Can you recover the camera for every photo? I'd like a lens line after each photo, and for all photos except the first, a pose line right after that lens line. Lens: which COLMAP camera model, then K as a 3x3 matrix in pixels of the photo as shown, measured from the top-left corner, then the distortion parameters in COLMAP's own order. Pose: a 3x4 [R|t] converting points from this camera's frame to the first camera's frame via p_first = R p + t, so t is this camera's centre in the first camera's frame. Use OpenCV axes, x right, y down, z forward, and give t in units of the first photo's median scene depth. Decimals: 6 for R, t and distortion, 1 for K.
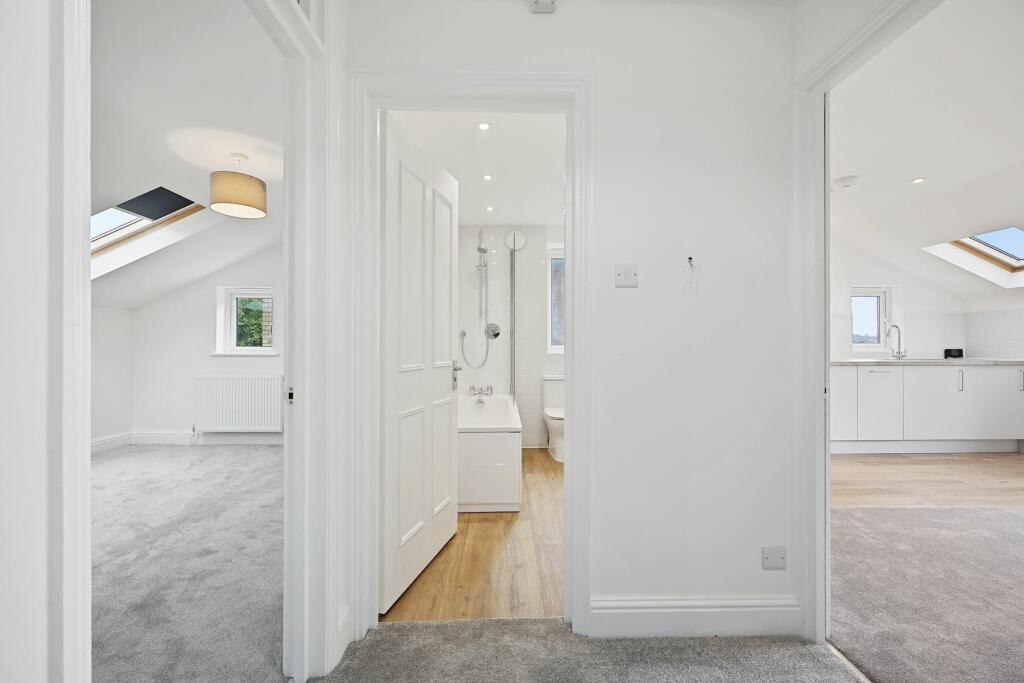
lens RADIAL K [[412.9, 0, 514.9], [0, 412.9, 347.3], [0, 0, 1]] dist [-0.000567, -0.000799]
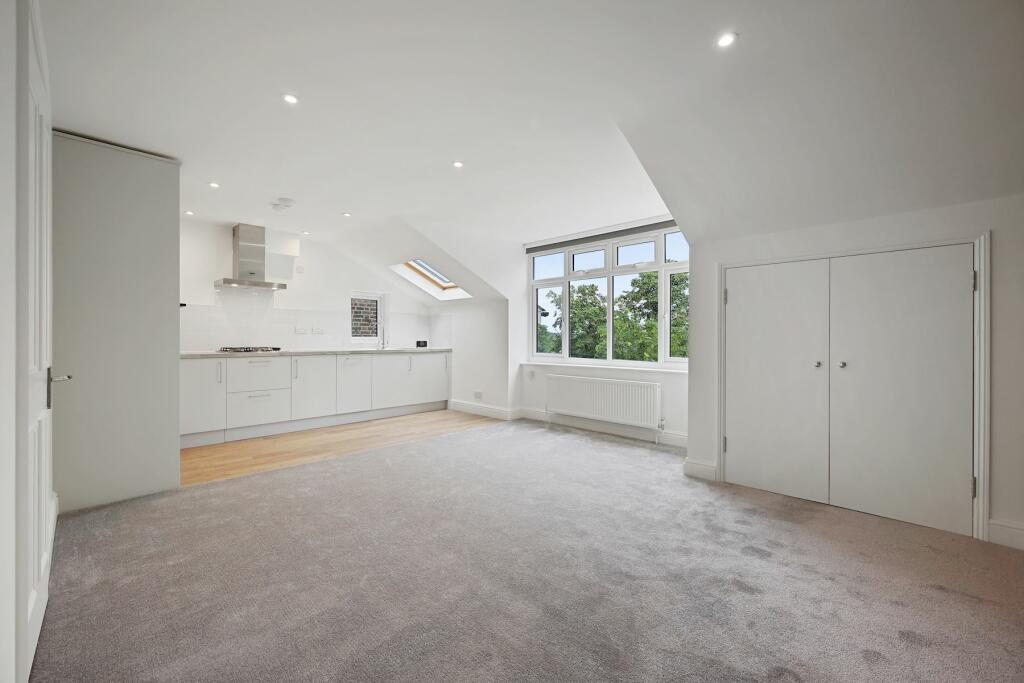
lens RADIAL K [[412.9, 0, 510.0], [0, 412.9, 337.6], [0, 0, 1]] dist [-0.000567, -0.000799]
pose [[0.711987, 0.004705, 0.702177, 0.291891], [-0.004062, 0.999988, -0.002582, -0.004546], [-0.702181, -0.001014, 0.711998, -0.225660]]
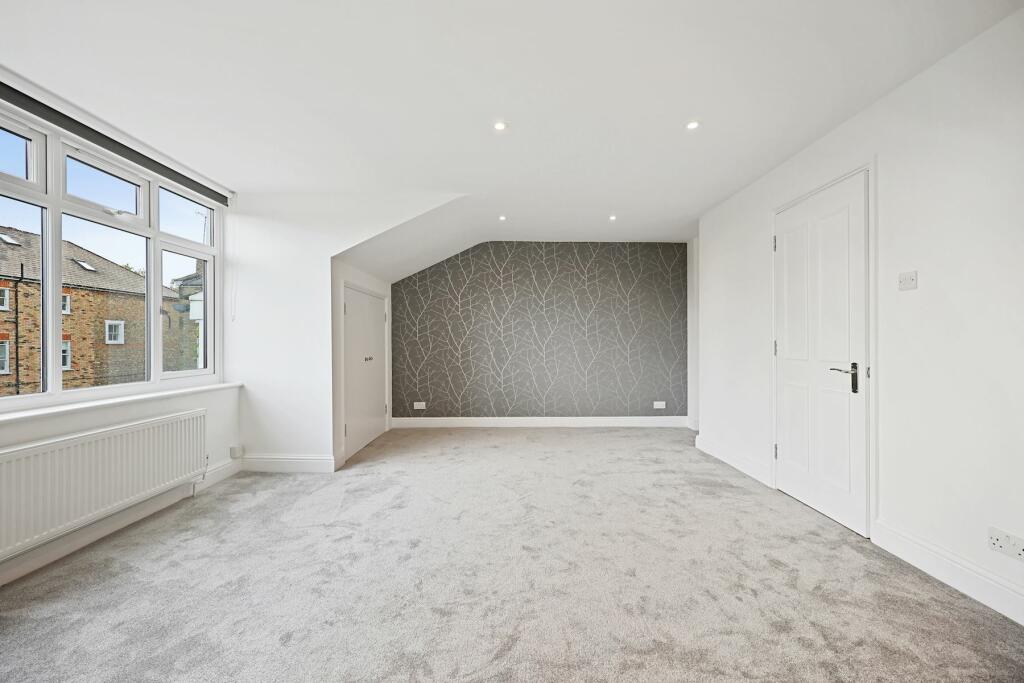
lens RADIAL K [[412.9, 0, 512.3], [0, 412.9, 342.8], [0, 0, 1]] dist [-0.000567, -0.000799]
pose [[-0.999886, 0.007257, 0.013268, 0.674837], [0.007263, 0.999974, 0.000425, -0.005473], [-0.013264, 0.000522, -0.999912, 0.831588]]
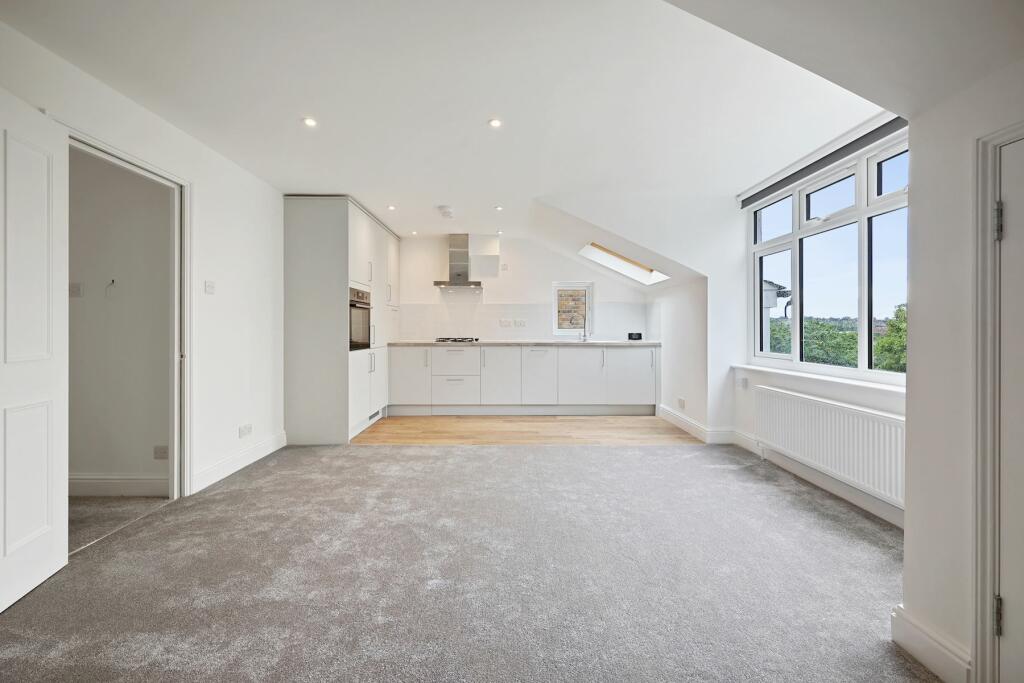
lens RADIAL K [[412.9, 0, 507.6], [0, 412.9, 330.9], [0, 0, 1]] dist [-0.000567, -0.000799]
pose [[0.999824, 0.003082, -0.018505, 0.721930], [-0.002978, 0.999980, 0.005628, -0.007962], [0.018522, -0.005572, 0.999813, -0.247354]]
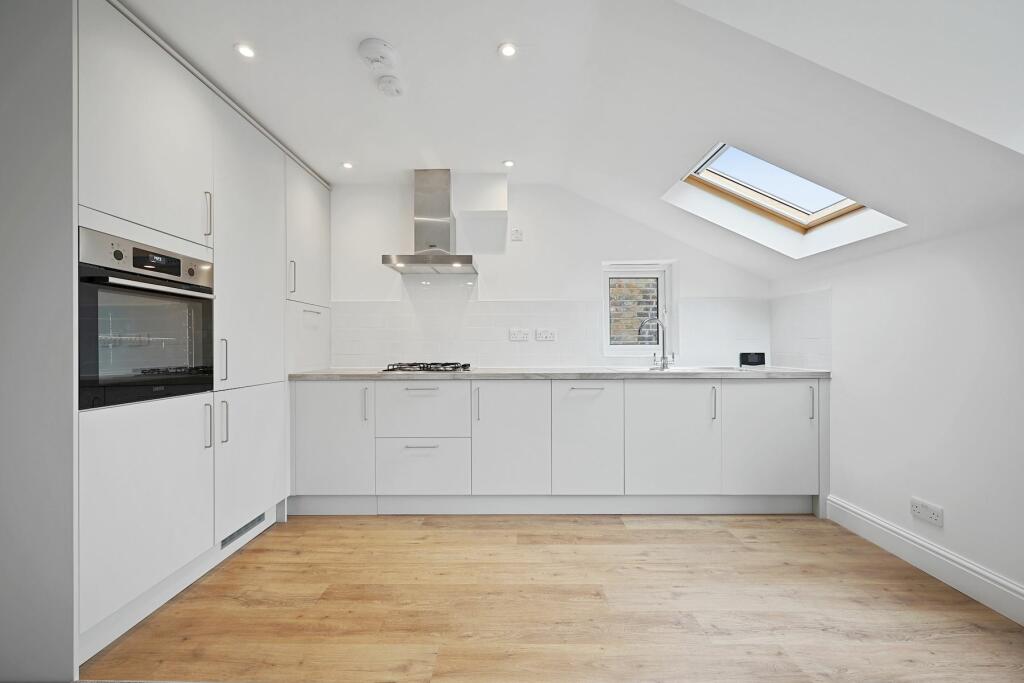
lens RADIAL K [[412.9, 0, 512.2], [0, 412.9, 345.8], [0, 0, 1]] dist [-0.000567, -0.000799]
pose [[0.999706, -0.000328, -0.024265, 0.697556], [0.000261, 0.999996, -0.002762, -0.005763], [0.024266, 0.002755, 0.999702, 0.312279]]
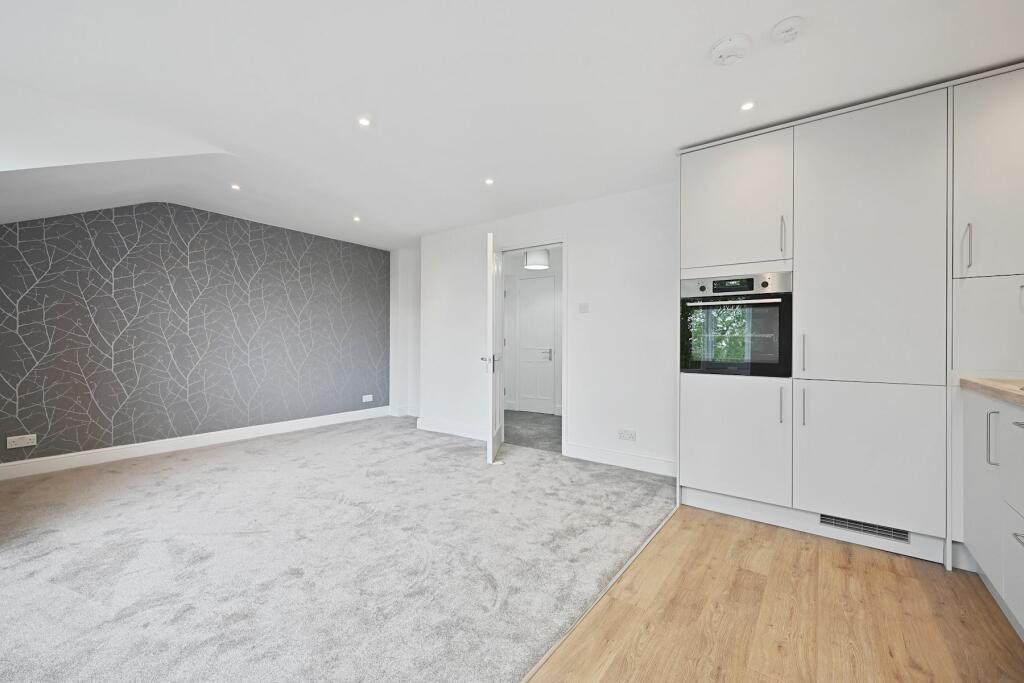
lens RADIAL K [[412.9, 0, 516.4], [0, 412.9, 342.2], [0, 0, 1]] dist [-0.000567, -0.000799]
pose [[-0.608065, 0.005636, -0.793867, 0.994495], [-0.002511, 0.999956, 0.009023, -0.008369], [0.793883, 0.007480, -0.608024, 0.777656]]
